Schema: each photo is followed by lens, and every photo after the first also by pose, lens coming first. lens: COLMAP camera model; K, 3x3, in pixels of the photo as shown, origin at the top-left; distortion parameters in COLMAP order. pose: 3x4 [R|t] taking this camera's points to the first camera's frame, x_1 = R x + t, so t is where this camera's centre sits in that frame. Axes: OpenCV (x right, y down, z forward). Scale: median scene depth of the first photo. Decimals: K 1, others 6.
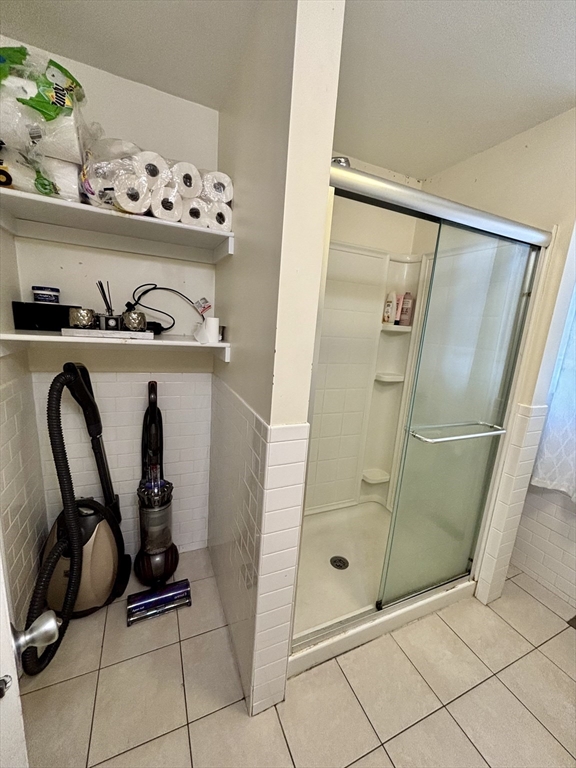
lens RADIAL K [[309.7, 0, 289.3], [0, 309.7, 383.0], [0, 0, 1]] dist [-0.003303, 0.000917]
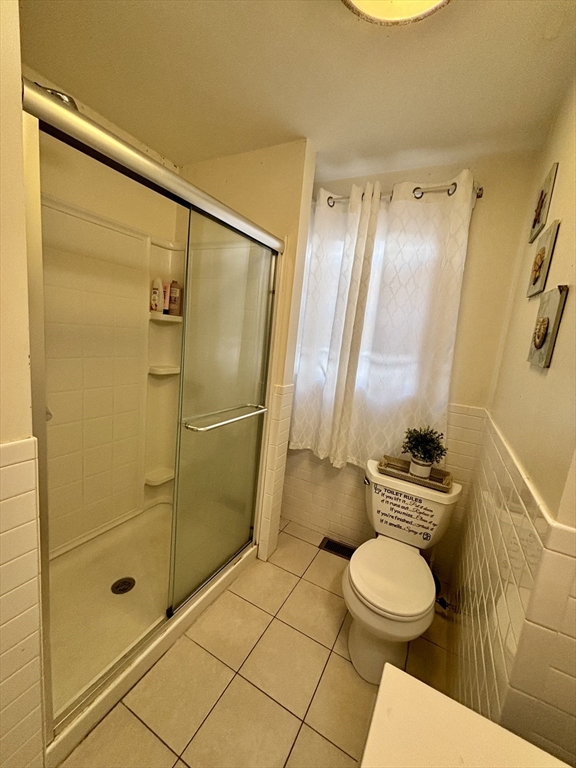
lens RADIAL K [[309.7, 0, 292.0], [0, 309.7, 382.9], [0, 0, 1]] dist [-0.003303, 0.000917]
pose [[0.784615, -0.090502, 0.613343, 0.064835], [0.076545, 0.995860, 0.049025, 0.007082], [-0.615240, 0.008483, 0.788294, 0.023764]]
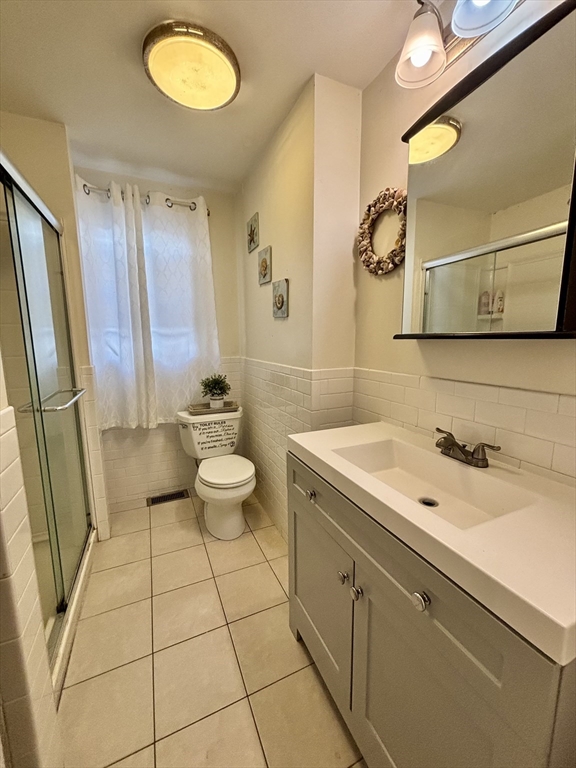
lens RADIAL K [[309.7, 0, 290.4], [0, 309.7, 384.6], [0, 0, 1]] dist [-0.003303, 0.000917]
pose [[-0.026049, -0.221104, 0.974902, -0.435840], [0.199849, 0.954394, 0.221793, 0.028191], [-0.979480, 0.200611, 0.019327, 0.182362]]
